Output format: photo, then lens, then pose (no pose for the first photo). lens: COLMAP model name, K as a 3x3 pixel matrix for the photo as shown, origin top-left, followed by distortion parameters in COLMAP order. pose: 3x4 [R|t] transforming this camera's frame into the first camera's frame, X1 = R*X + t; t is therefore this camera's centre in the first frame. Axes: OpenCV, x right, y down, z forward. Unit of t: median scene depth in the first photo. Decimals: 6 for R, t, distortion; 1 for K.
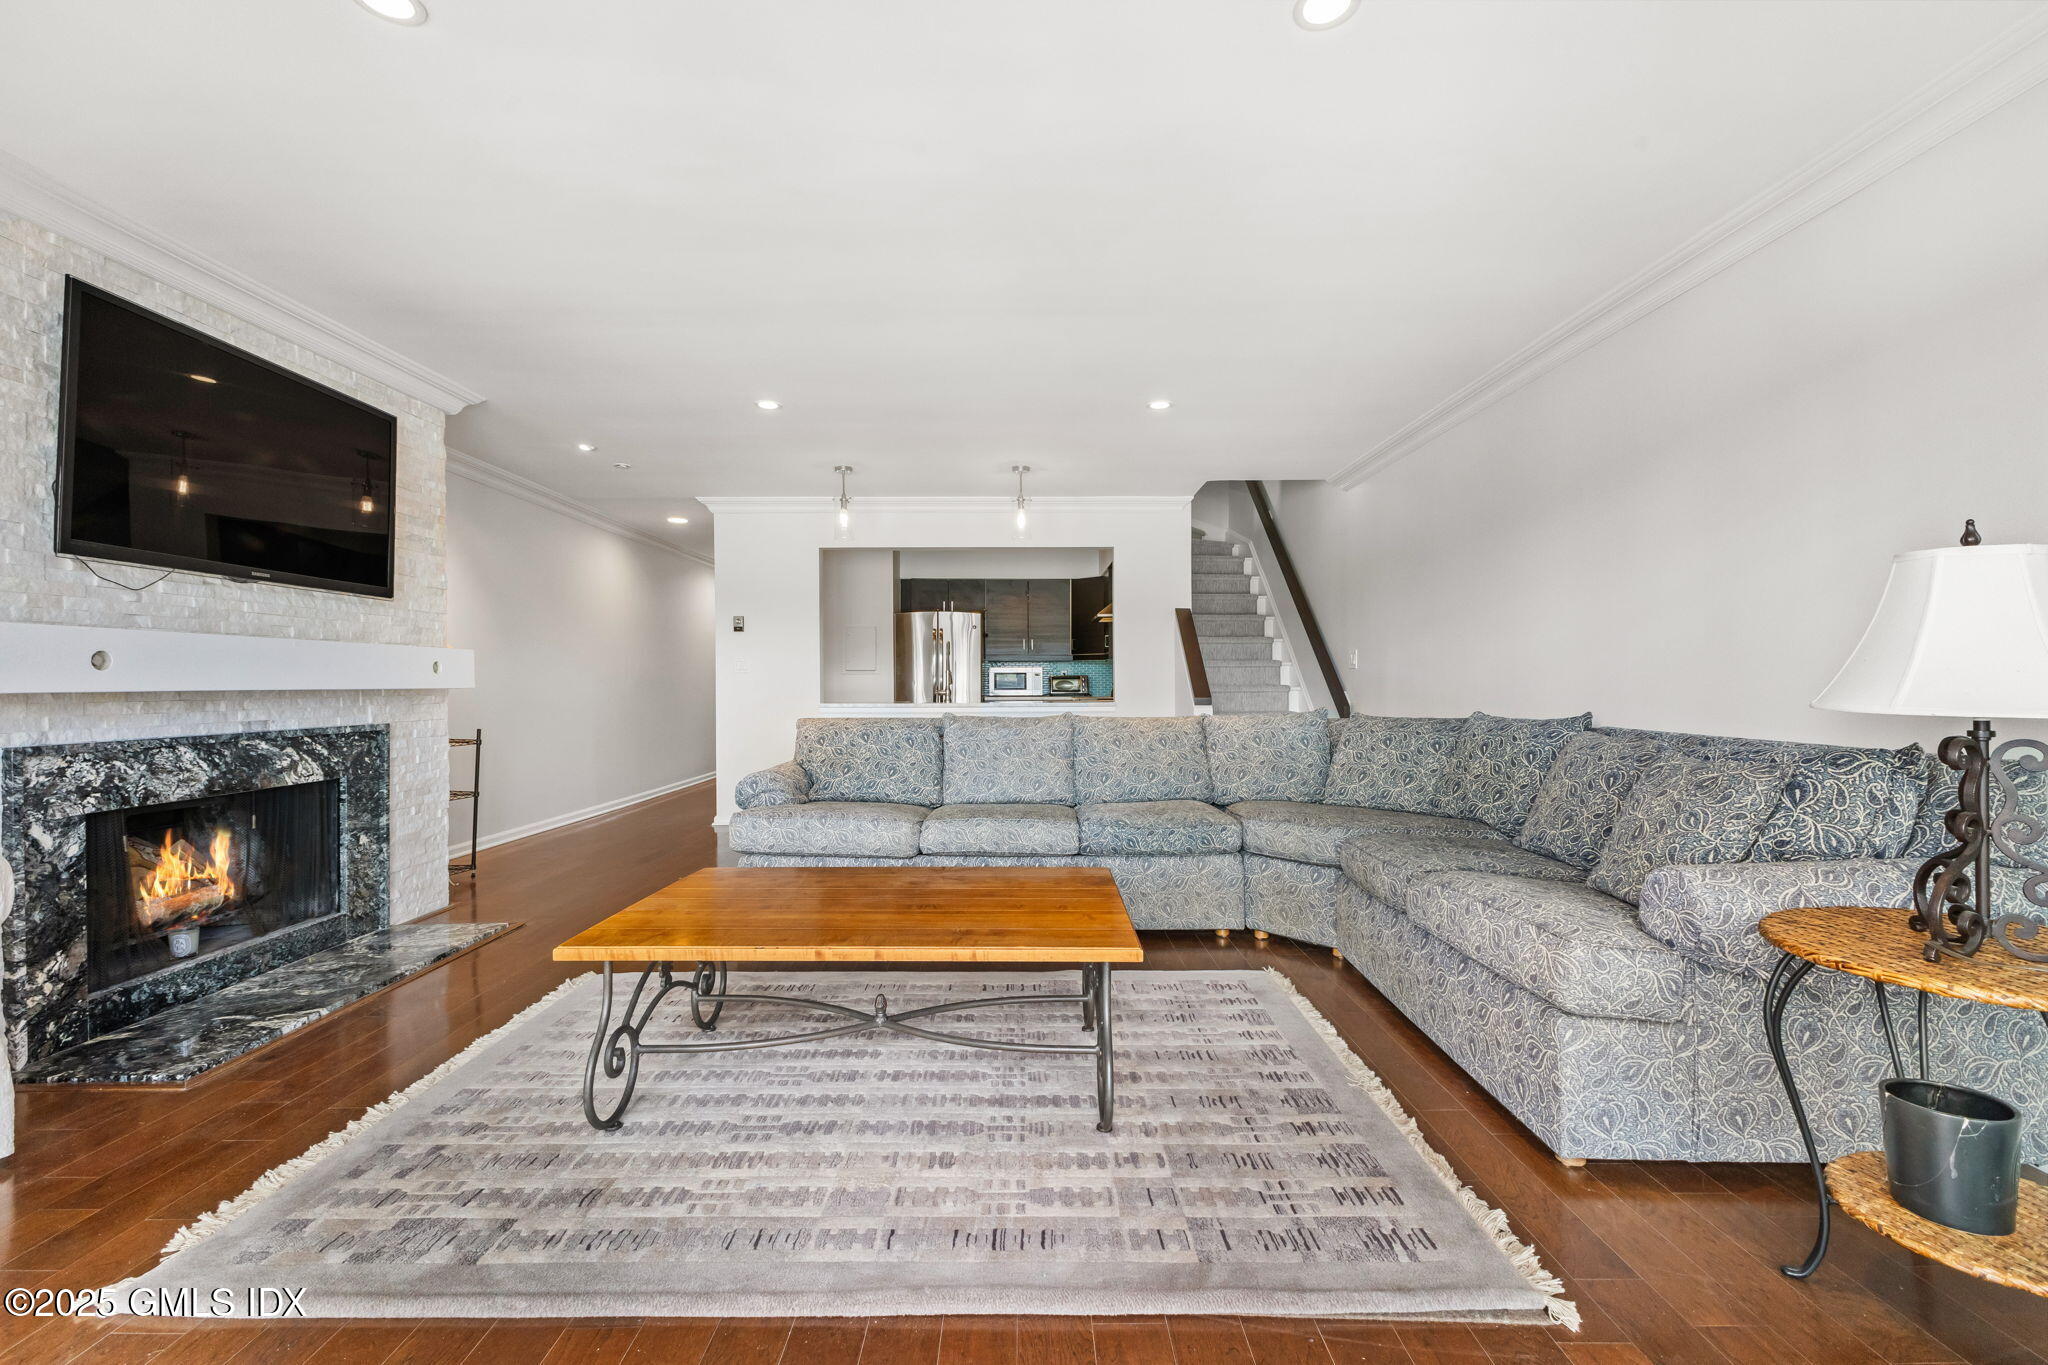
lens RADIAL K [[880.7, 0, 1024.9], [0, 880.7, 678.2], [0, 0, 1]] dist [0.013457, -0.004158]
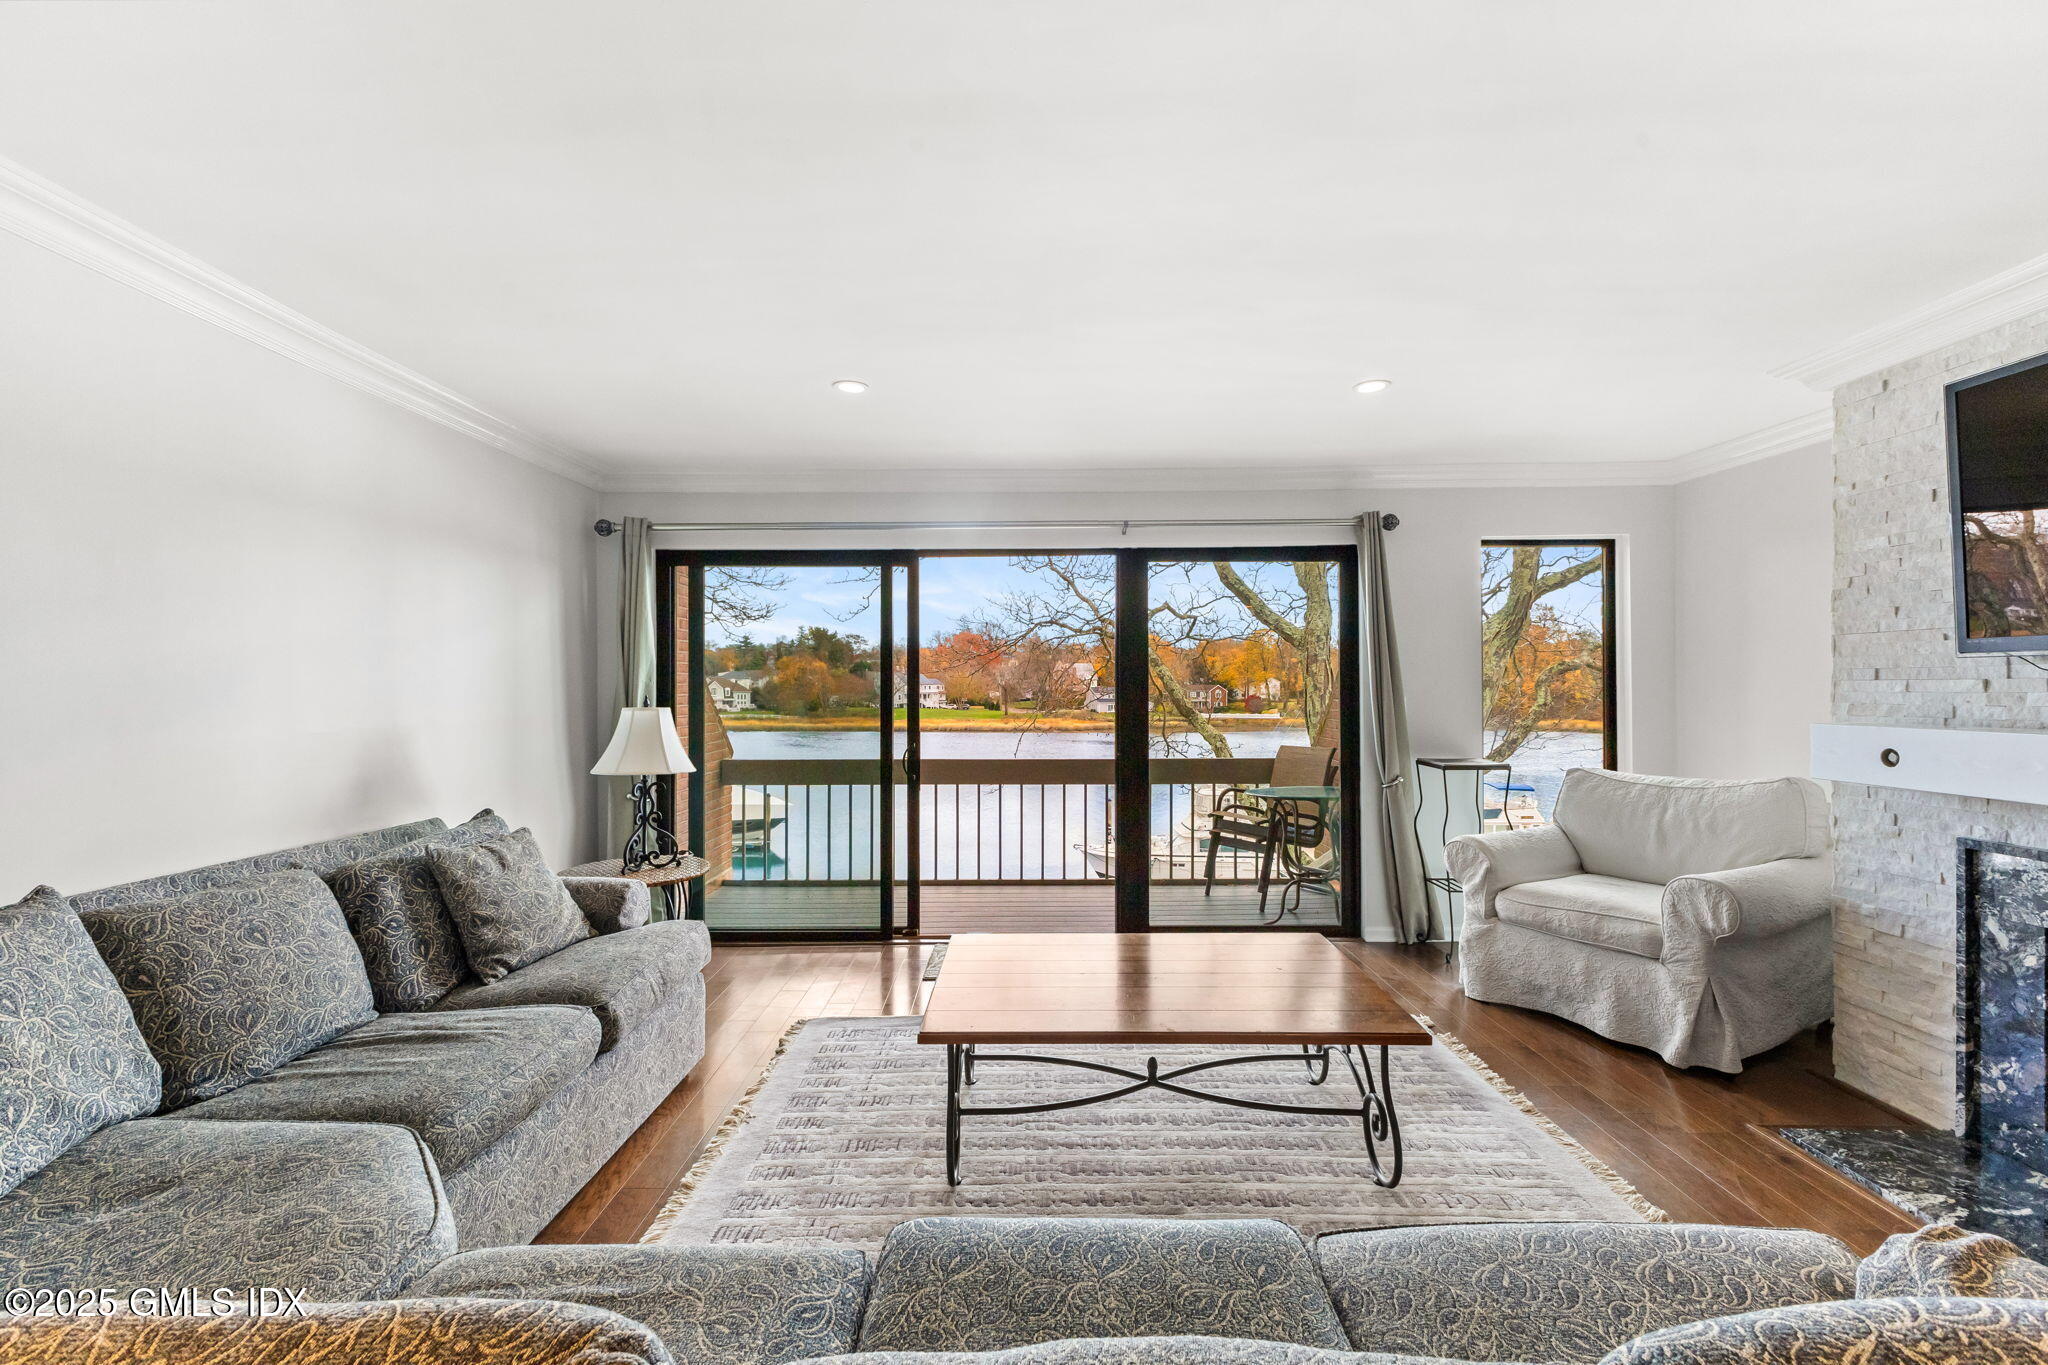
lens RADIAL K [[880.7, 0, 1026.4], [0, 880.7, 683.9], [0, 0, 1]] dist [0.013457, -0.004158]
pose [[-0.999940, 0.010772, -0.002001, -0.004497], [0.010781, 0.999932, -0.004535, -0.099967], [0.001952, -0.004556, -0.999988, 1.798658]]
